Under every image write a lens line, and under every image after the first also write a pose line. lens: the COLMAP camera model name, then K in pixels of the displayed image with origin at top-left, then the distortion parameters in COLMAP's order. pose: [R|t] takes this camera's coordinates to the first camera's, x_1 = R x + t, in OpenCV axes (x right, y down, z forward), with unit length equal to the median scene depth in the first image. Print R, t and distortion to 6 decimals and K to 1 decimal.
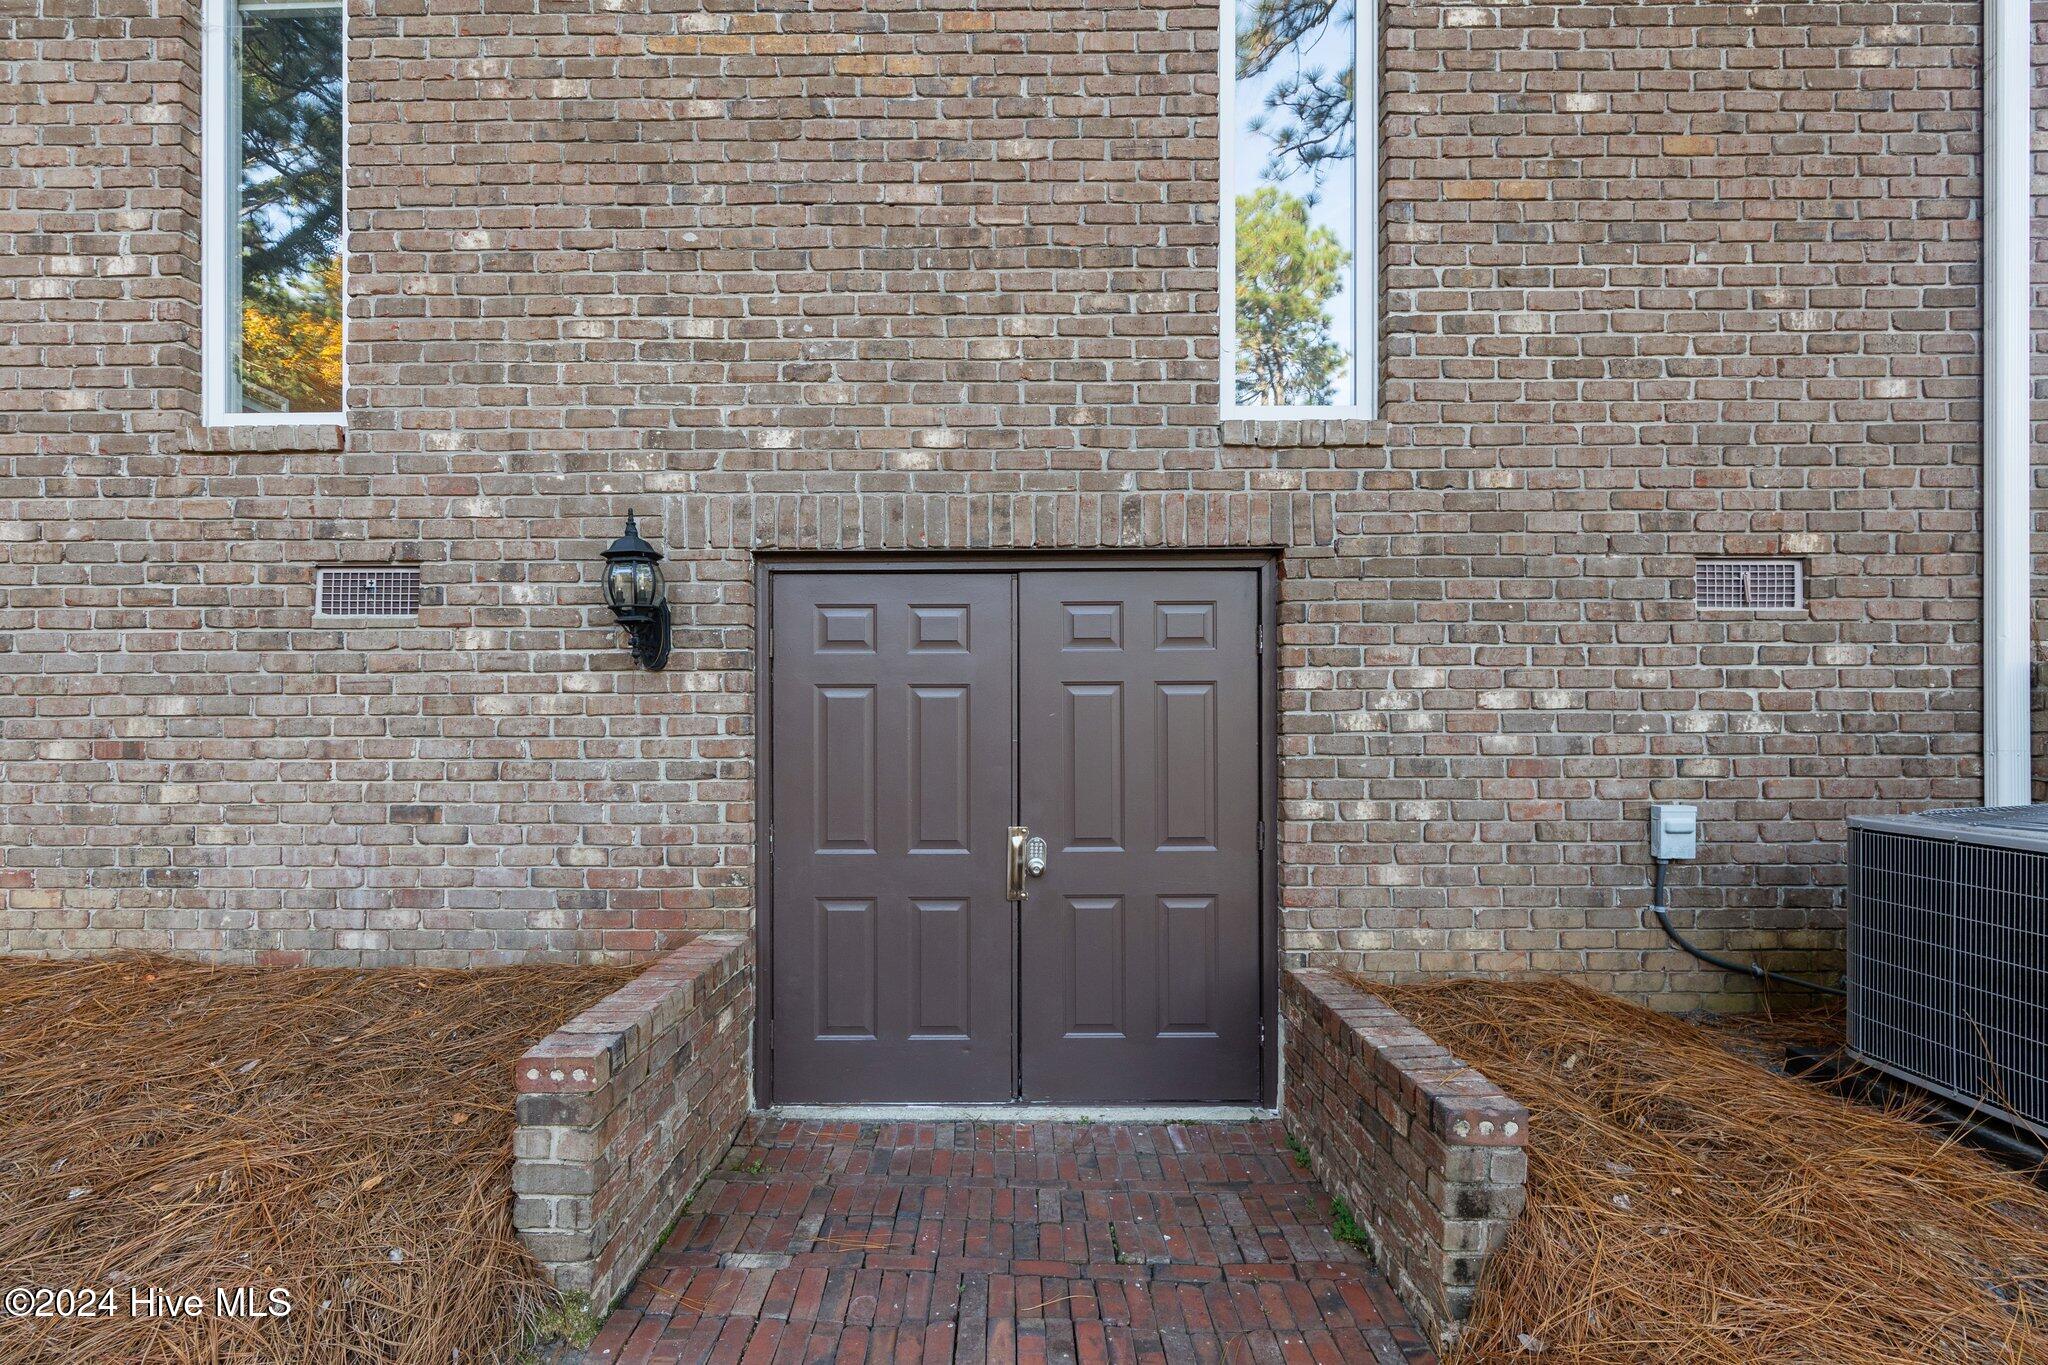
lens RADIAL K [[886.2, 0, 1009.8], [0, 886.2, 733.3], [0, 0, 1]] dist [0.002284, -0.000397]
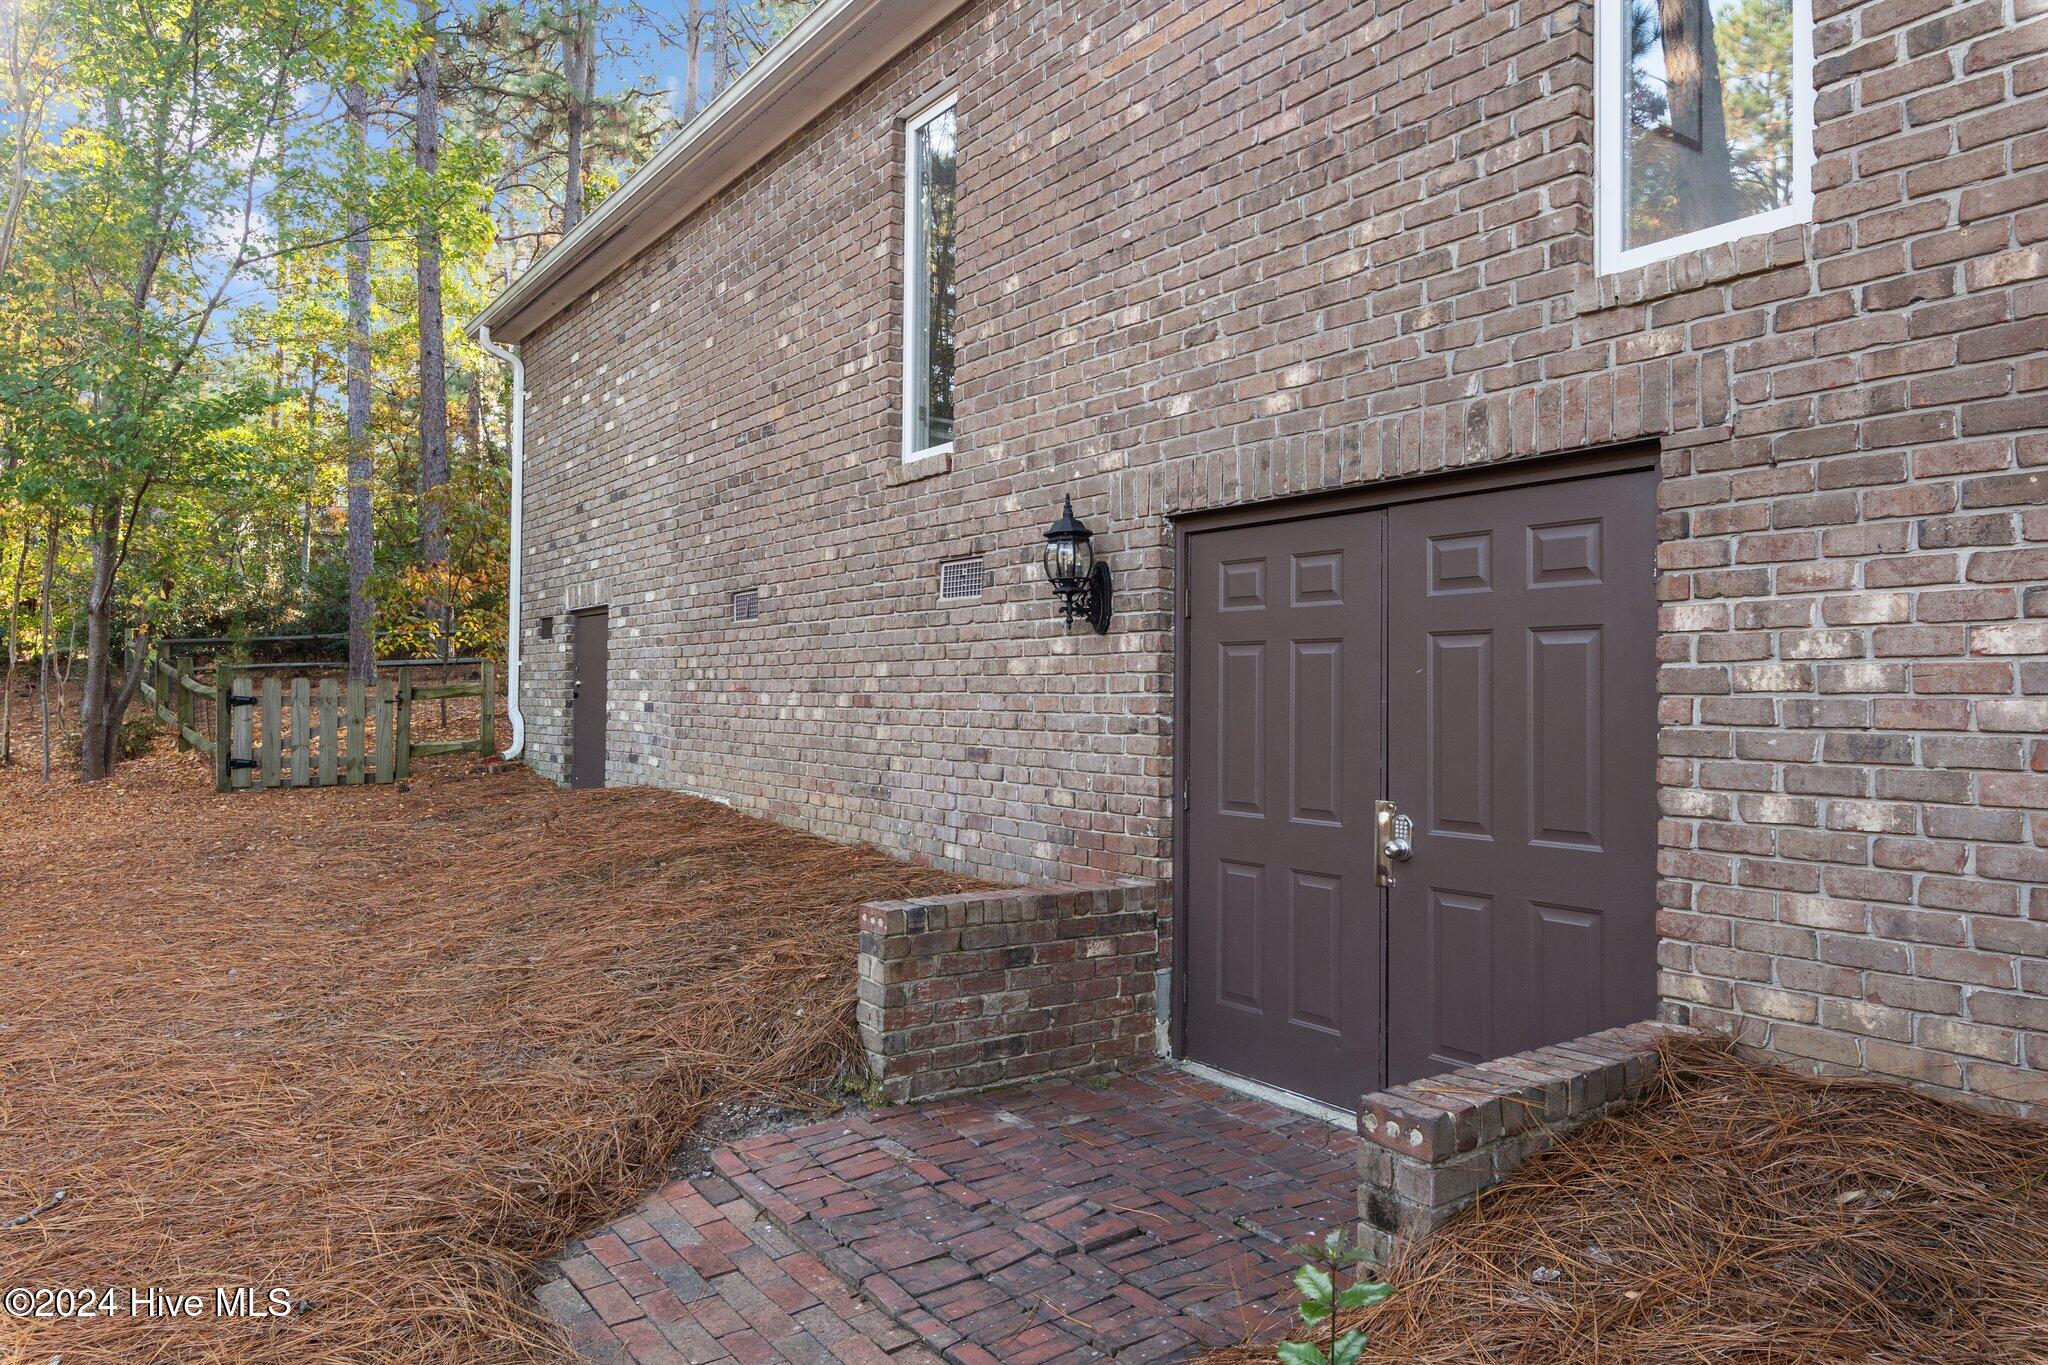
lens RADIAL K [[1402.2, 0, 1019.6], [0, 1402.2, 680.8], [0, 0, 1]] dist [0.011565, -0.008248]
pose [[0.572046, -0.002458, -0.820218, 0.960943], [-0.012910, 0.999845, -0.012001, 0.009853], [0.820120, 0.017454, 0.571926, -0.080176]]
